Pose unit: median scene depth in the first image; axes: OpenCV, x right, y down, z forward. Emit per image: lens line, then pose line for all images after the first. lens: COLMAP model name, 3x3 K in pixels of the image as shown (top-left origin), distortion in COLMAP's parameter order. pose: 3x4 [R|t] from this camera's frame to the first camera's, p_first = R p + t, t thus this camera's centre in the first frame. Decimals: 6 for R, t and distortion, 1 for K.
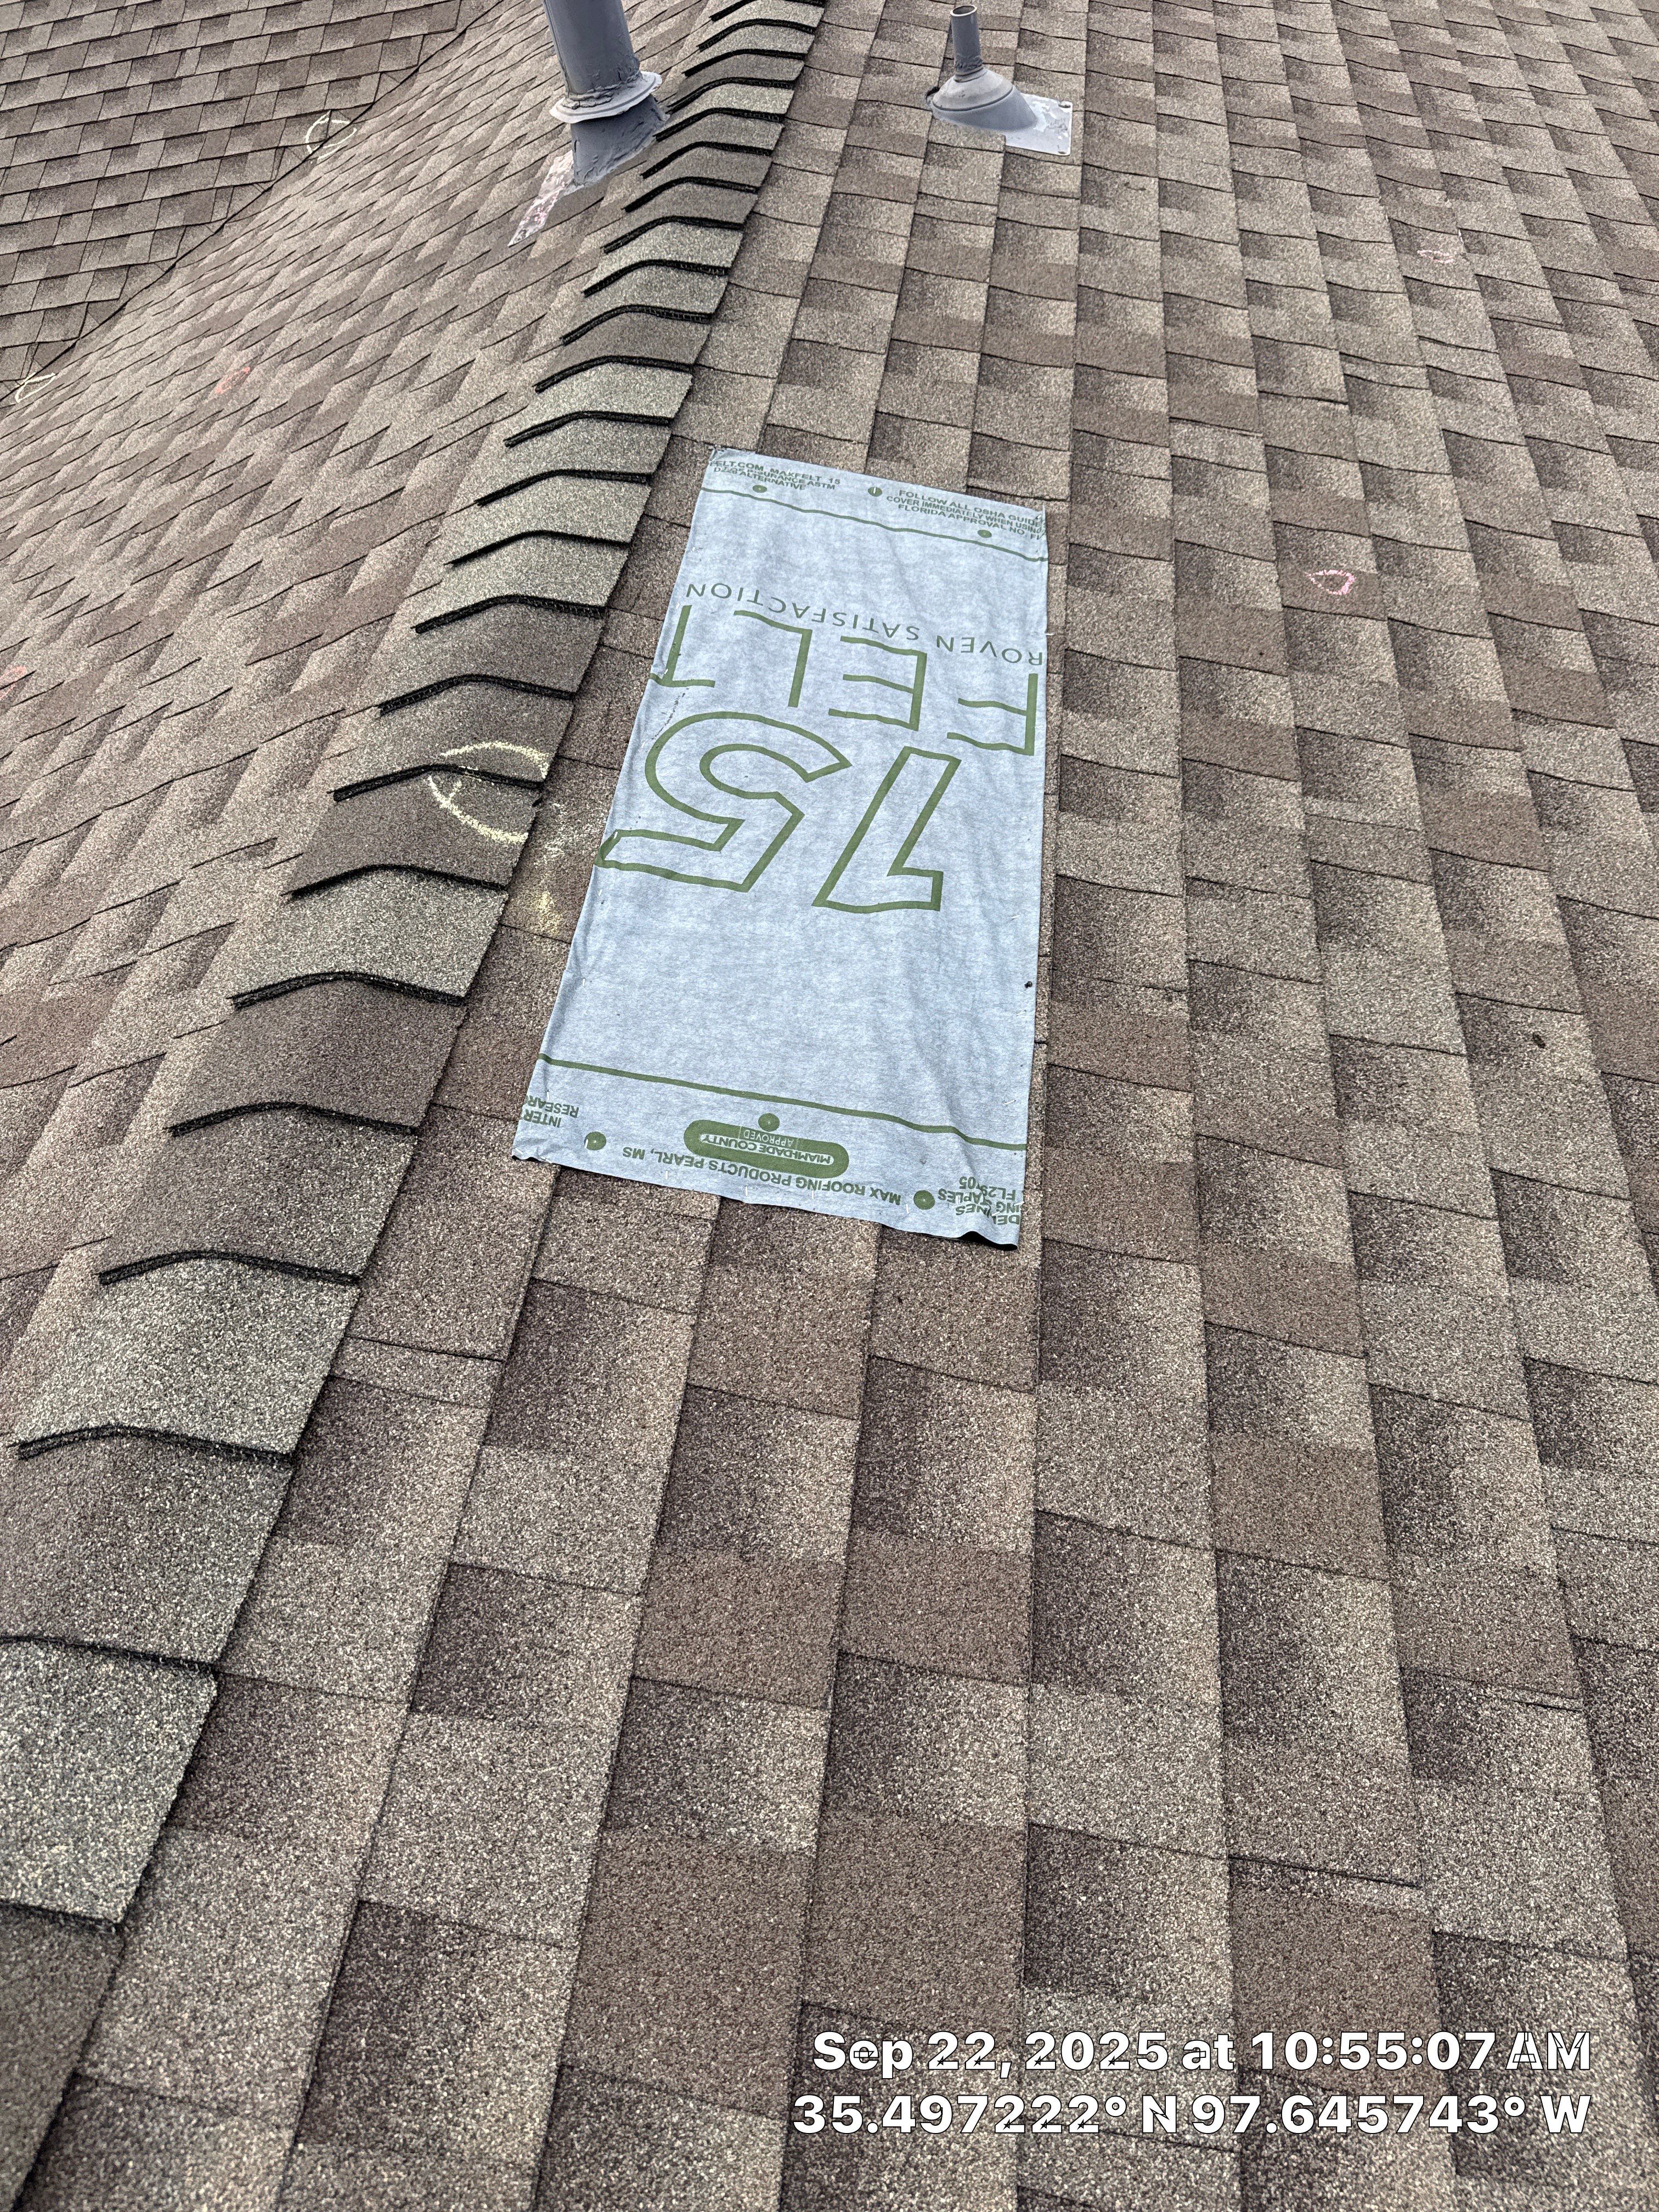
lens RADIAL K [[1550.1, 0, 771.7], [0, 1550.1, 1073.5], [0, 0, 1]] dist [0.026619, -0.028213]
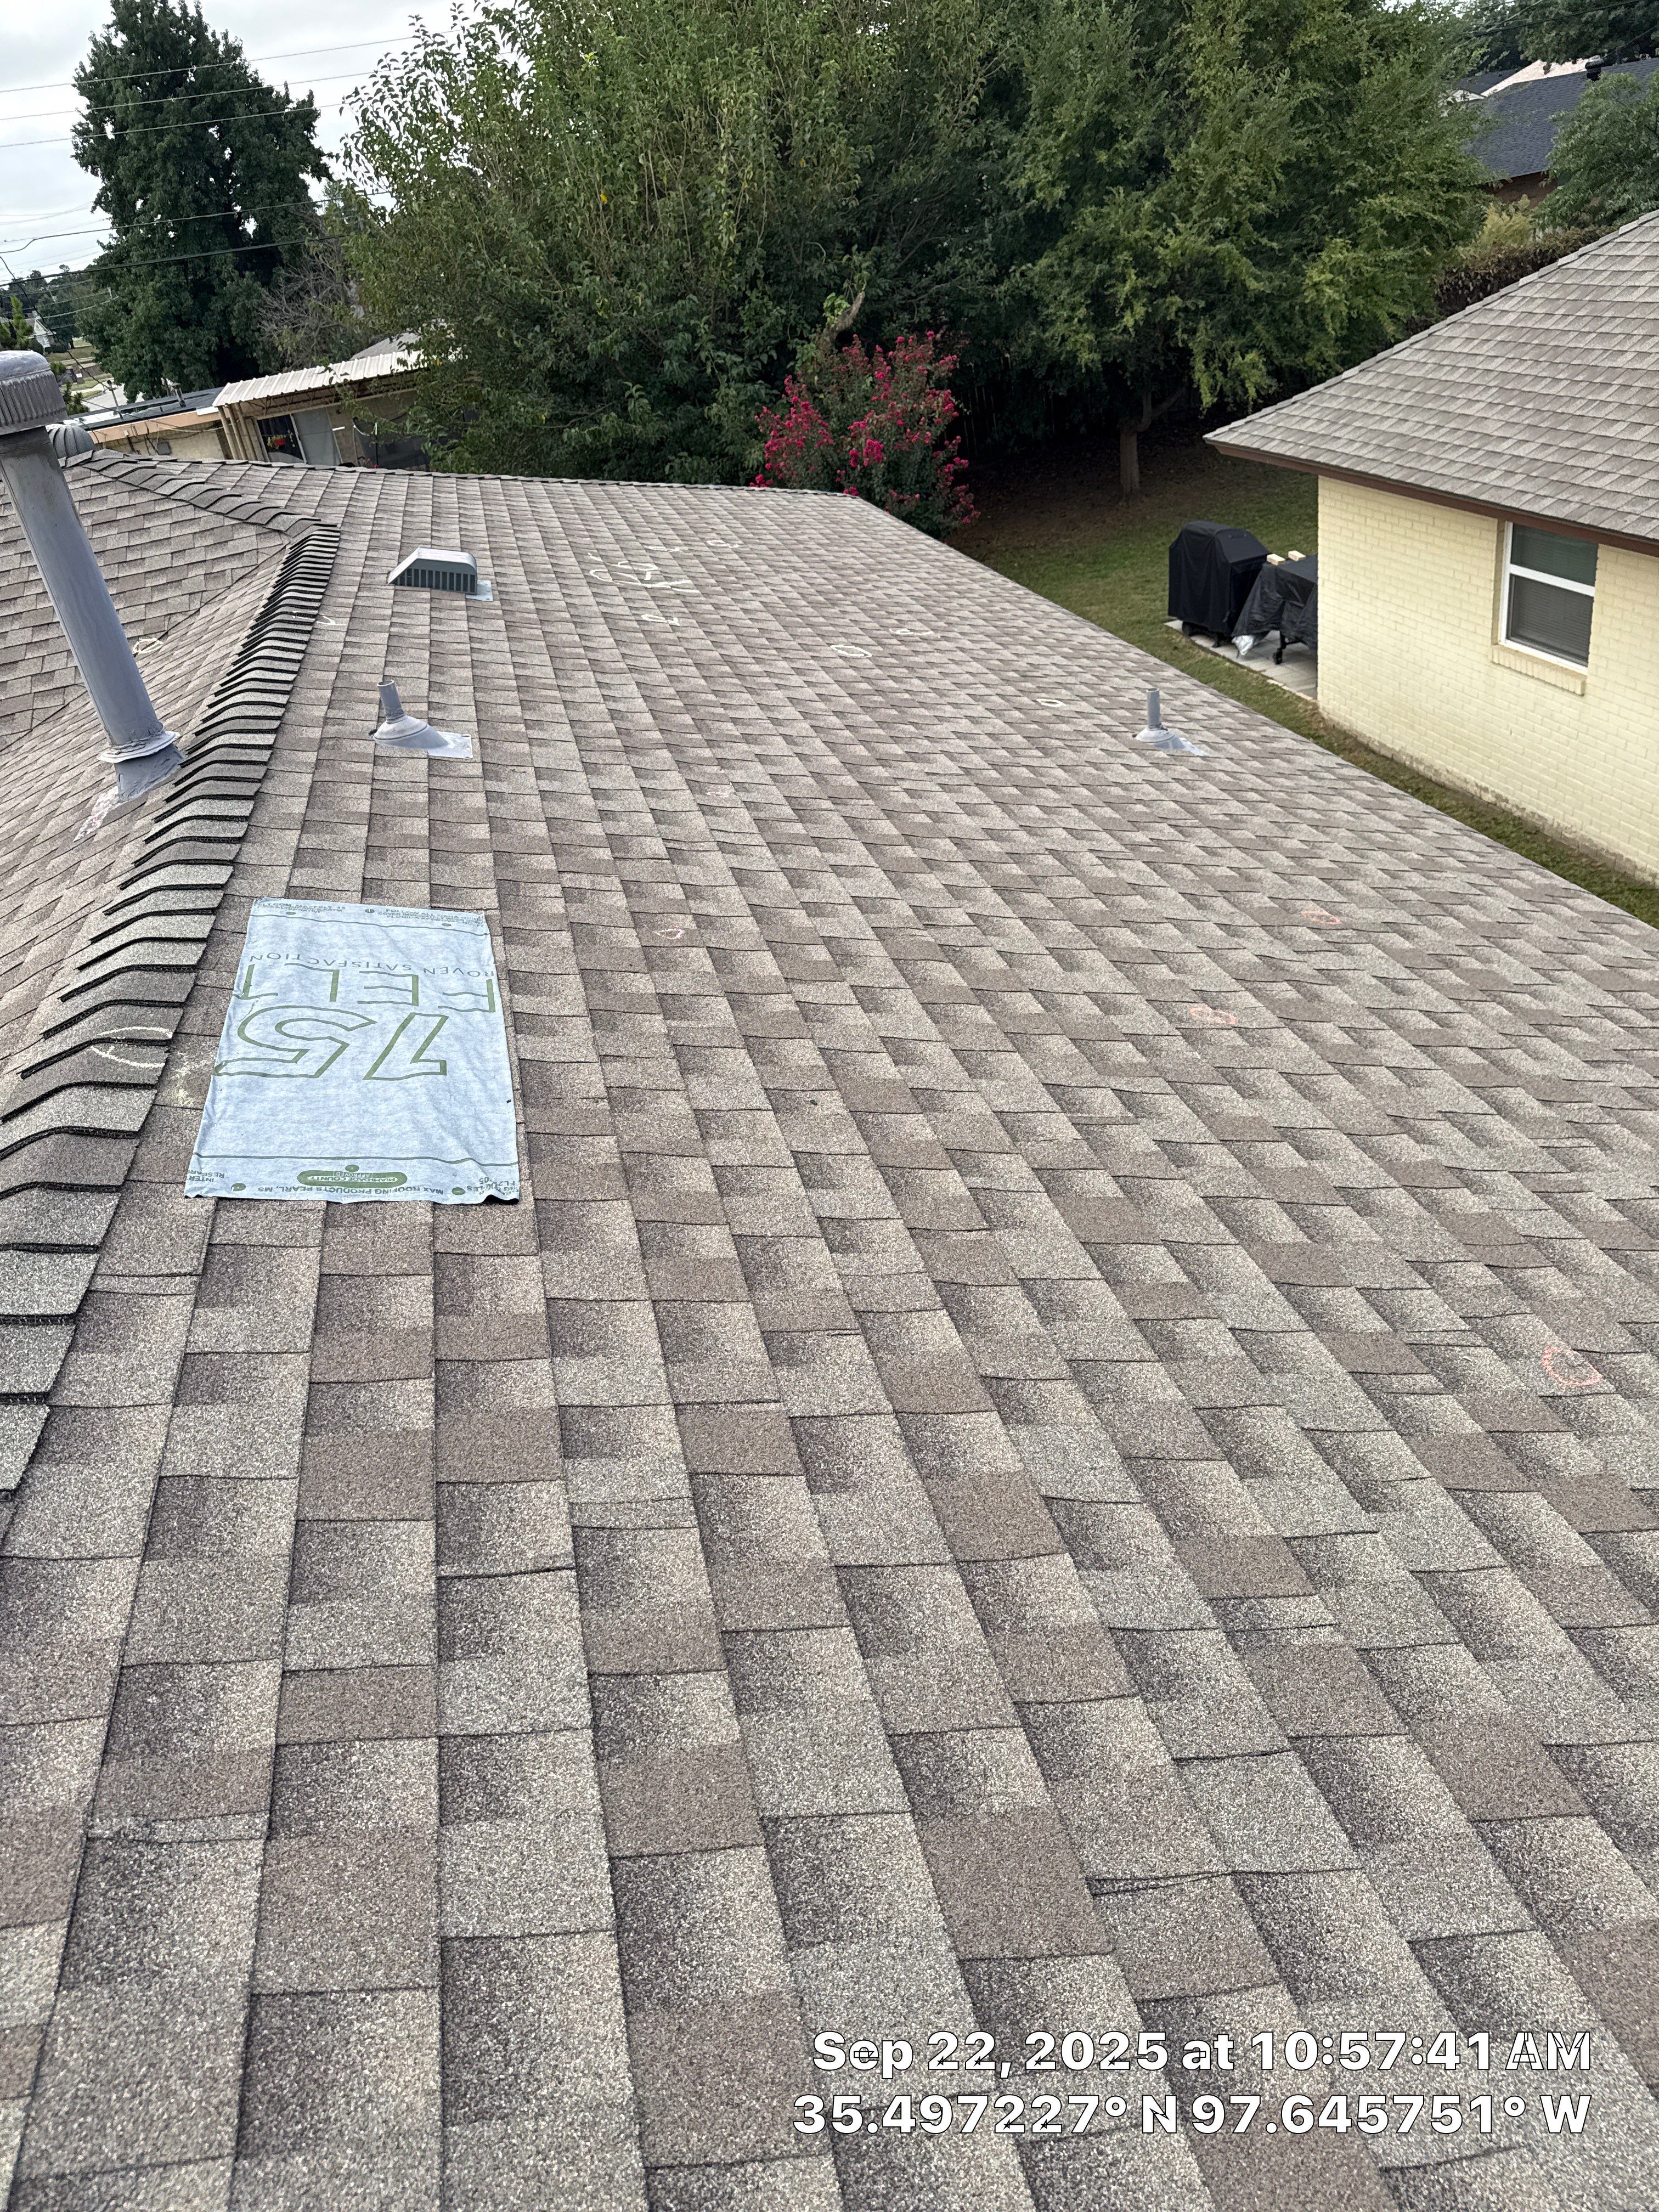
lens RADIAL K [[1550.1, 0, 817.2], [0, 1550.1, 1096.8], [0, 0, 1]] dist [0.026619, -0.028213]
pose [[0.936321, -0.138825, 0.322539, -0.053038], [0.253010, 0.903654, -0.345536, 0.574553], [-0.243495, 0.405138, 0.881234, -0.512616]]
